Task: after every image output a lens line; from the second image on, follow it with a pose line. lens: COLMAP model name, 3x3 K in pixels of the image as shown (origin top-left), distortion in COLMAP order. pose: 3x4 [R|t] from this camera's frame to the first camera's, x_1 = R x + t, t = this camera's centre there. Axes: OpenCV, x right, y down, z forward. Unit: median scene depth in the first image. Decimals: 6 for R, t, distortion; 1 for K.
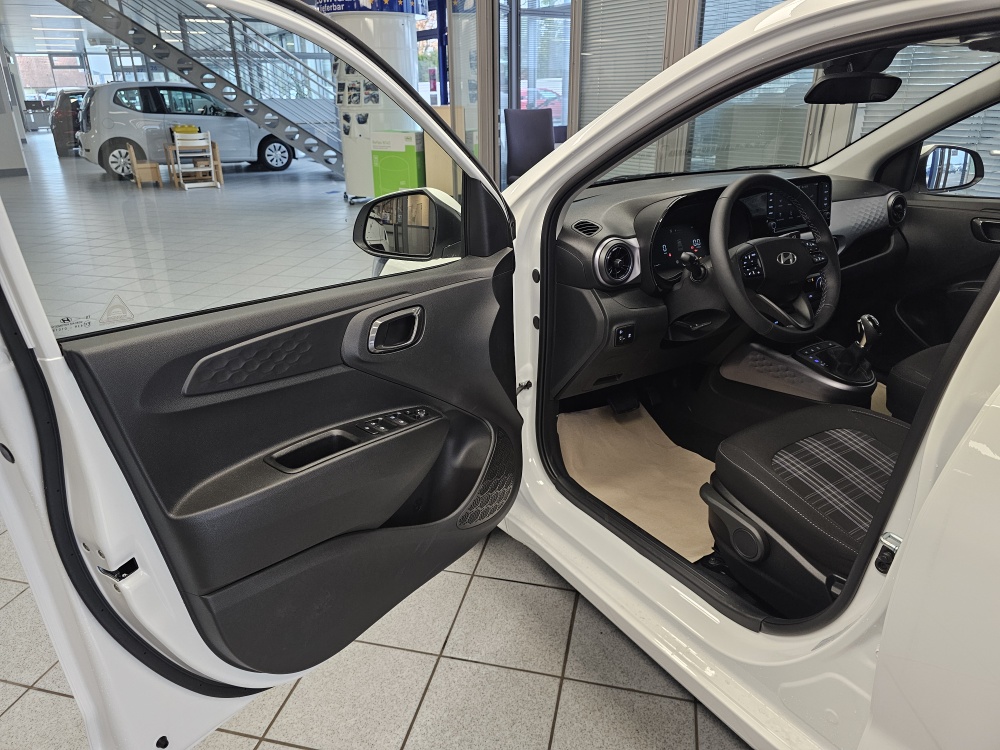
lens RADIAL K [[676.2, 0, 500.6], [0, 676.2, 368.1], [0, 0, 1]] dist [0.052133, -0.053302]
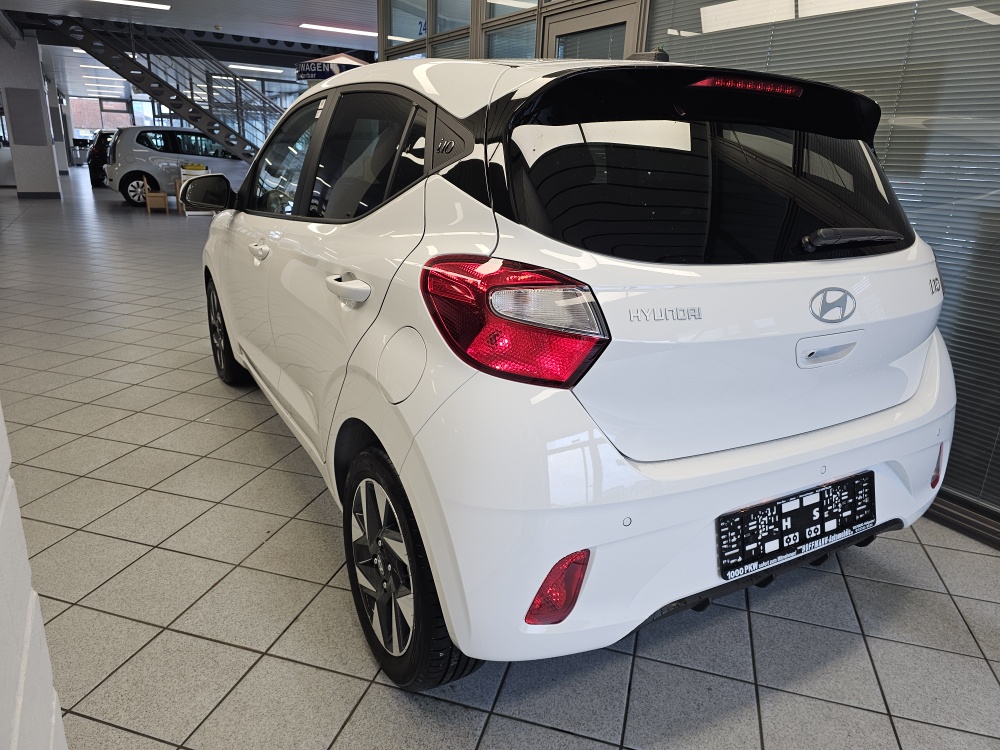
lens RADIAL K [[676.2, 0, 501.1], [0, 676.2, 380.3], [0, 0, 1]] dist [0.052133, -0.053302]
pose [[0.997492, 0.062932, -0.032387, 0.423750], [-0.064925, 0.995792, -0.064673, 0.195395], [0.028181, 0.066613, 0.997381, -0.458576]]
